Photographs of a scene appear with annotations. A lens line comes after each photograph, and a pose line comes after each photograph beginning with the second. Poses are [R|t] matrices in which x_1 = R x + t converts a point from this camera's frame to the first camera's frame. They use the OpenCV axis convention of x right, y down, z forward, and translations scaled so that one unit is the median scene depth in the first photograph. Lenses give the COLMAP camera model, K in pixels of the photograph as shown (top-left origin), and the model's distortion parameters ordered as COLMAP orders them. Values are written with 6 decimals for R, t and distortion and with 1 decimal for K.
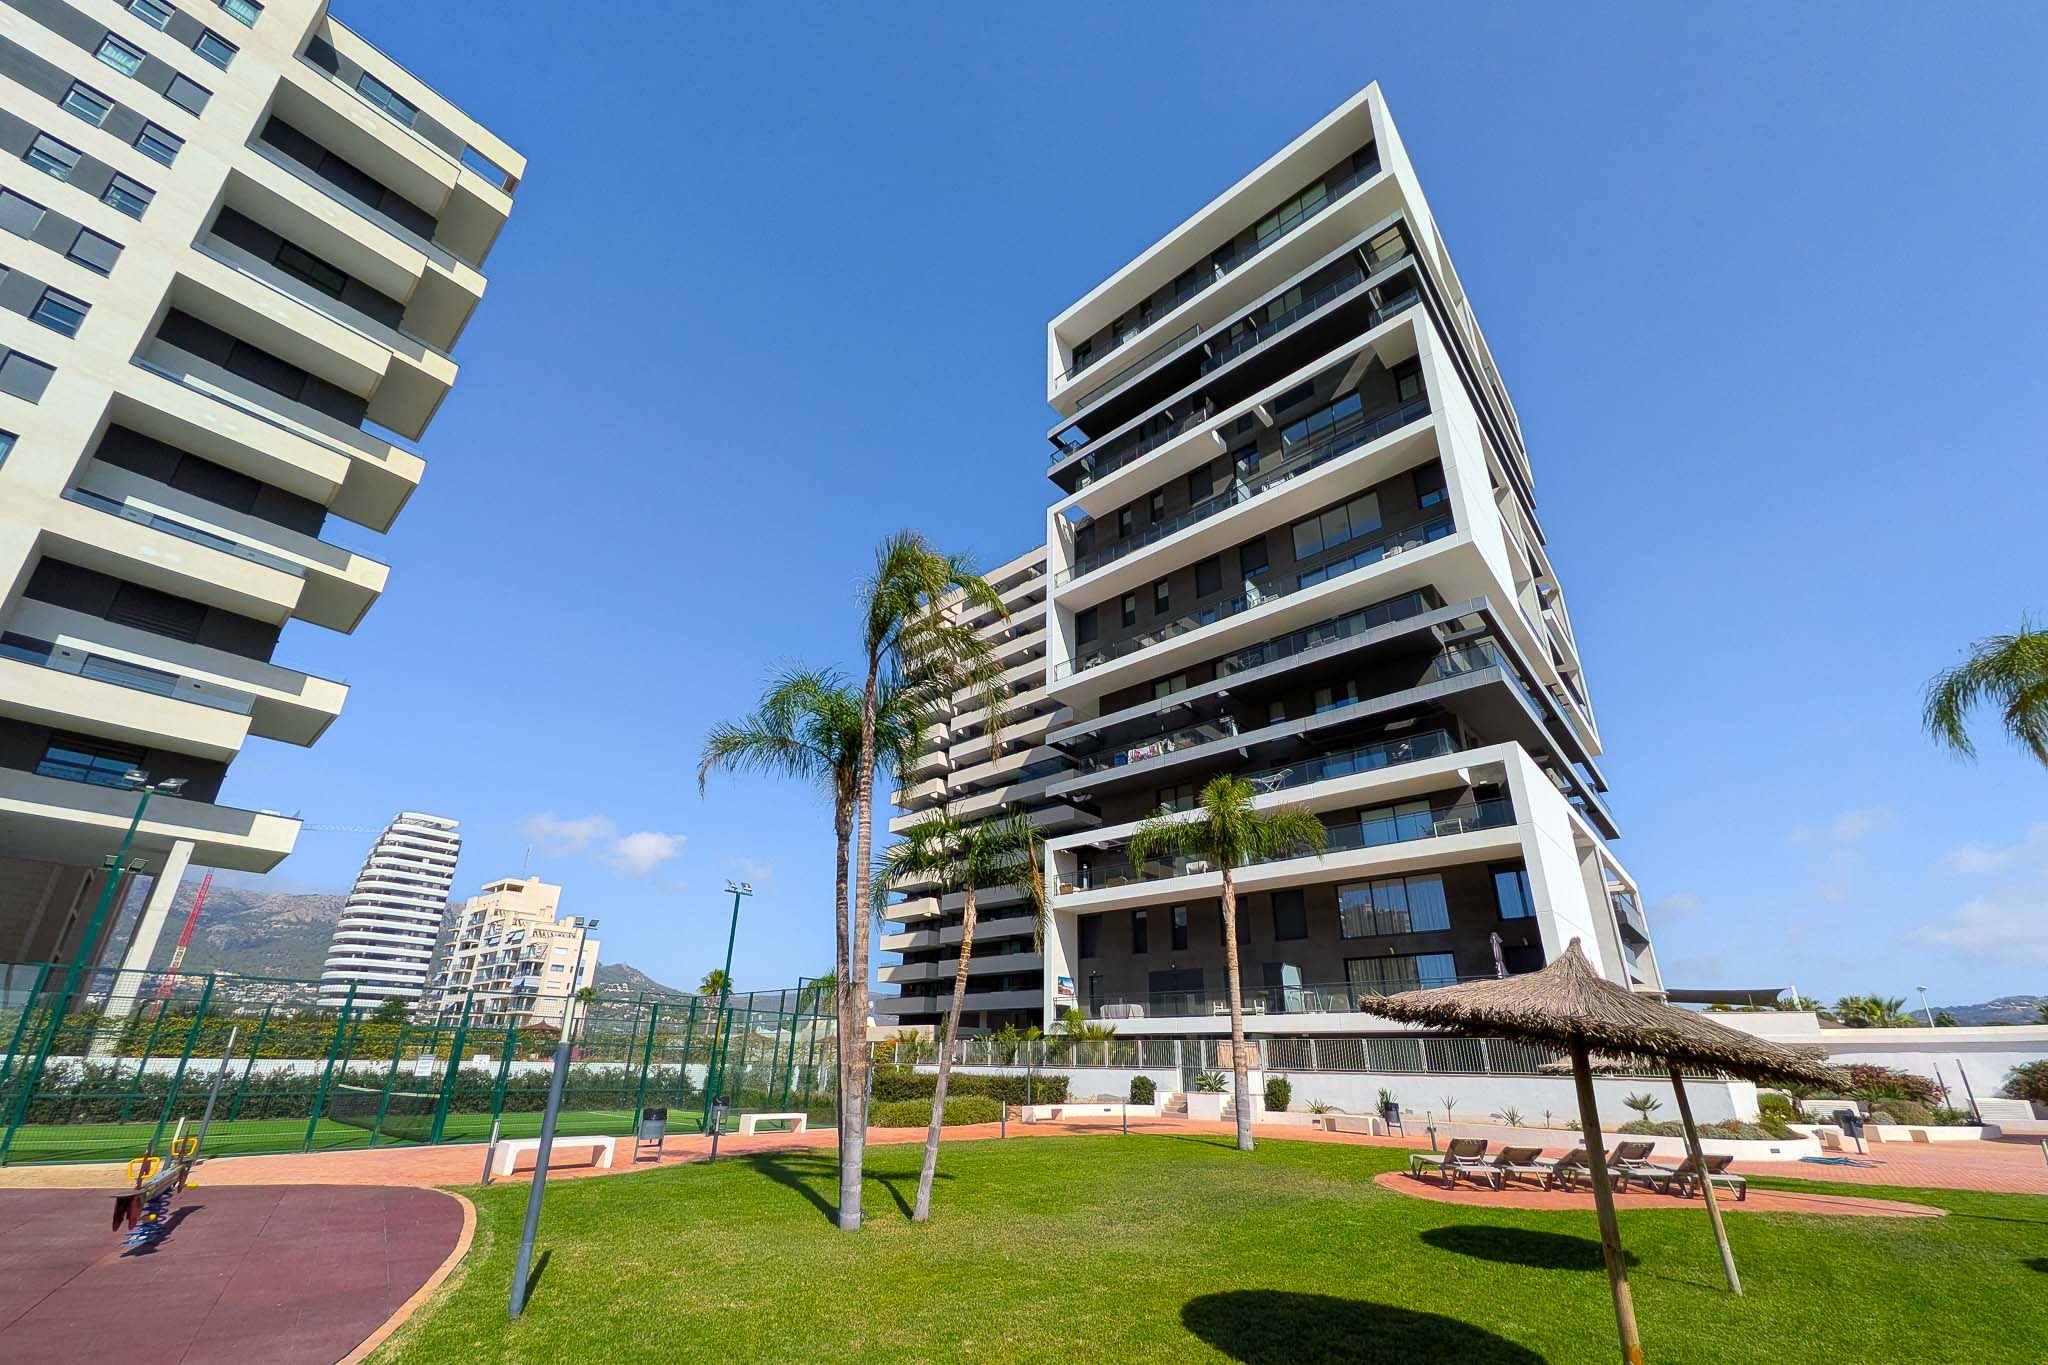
lens RADIAL K [[812.6, 0, 1041.6], [0, 812.6, 757.6], [0, 0, 1]] dist [-0.000731, -0.000238]
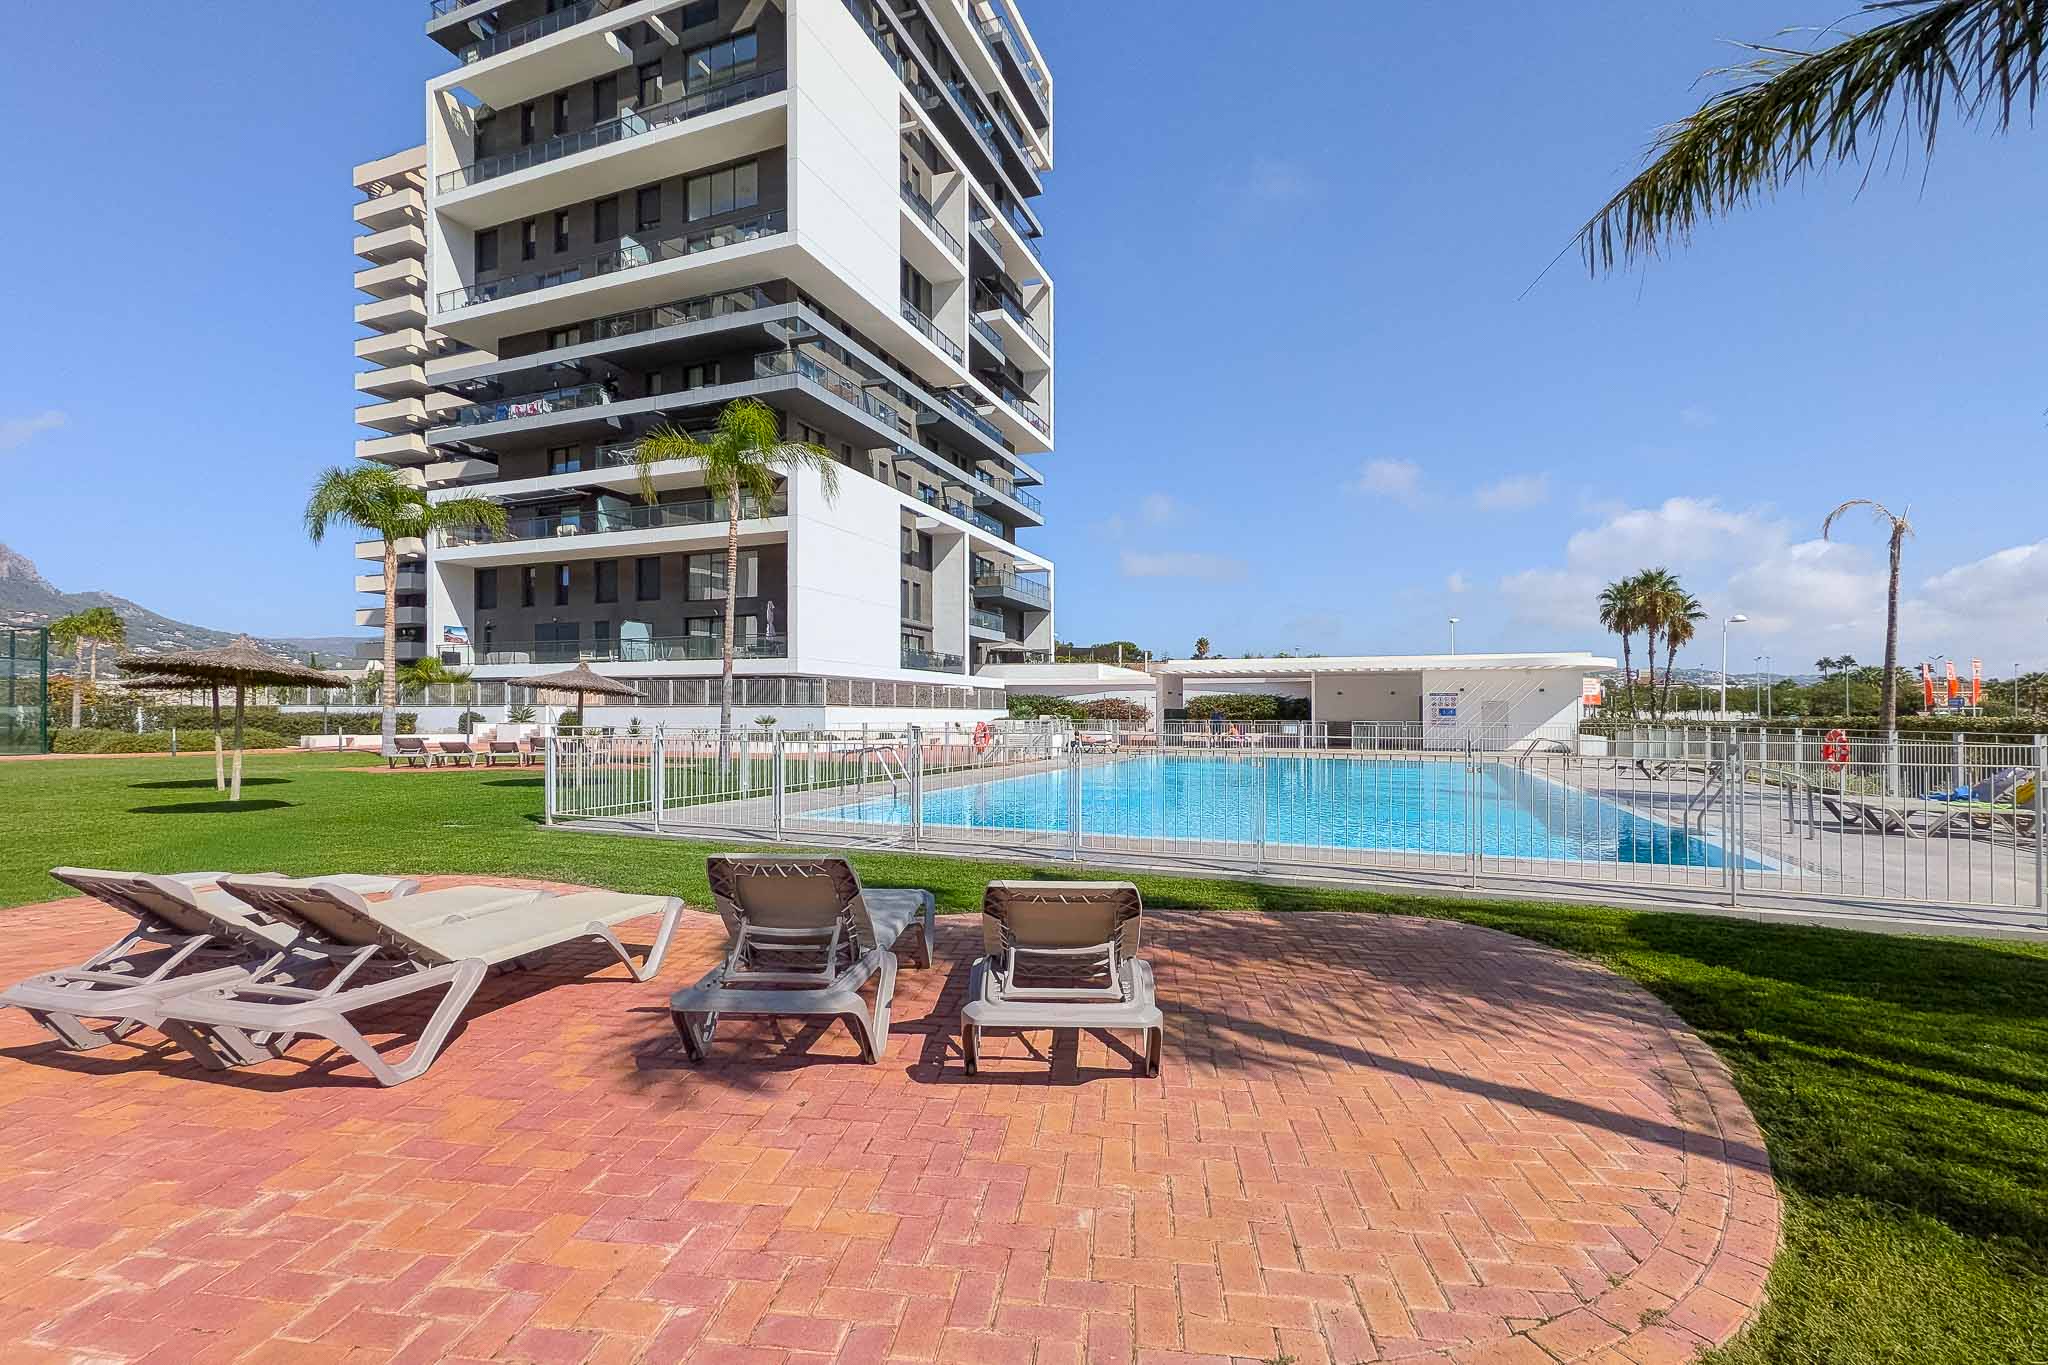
lens RADIAL K [[812.6, 0, 1021.9], [0, 812.6, 711.4], [0, 0, 1]] dist [-0.000731, -0.000238]
pose [[0.929899, -0.016764, 0.367433, 0.269491], [-0.117977, 0.932585, 0.341124, -0.061032], [-0.348381, -0.360560, 0.865232, -0.174607]]
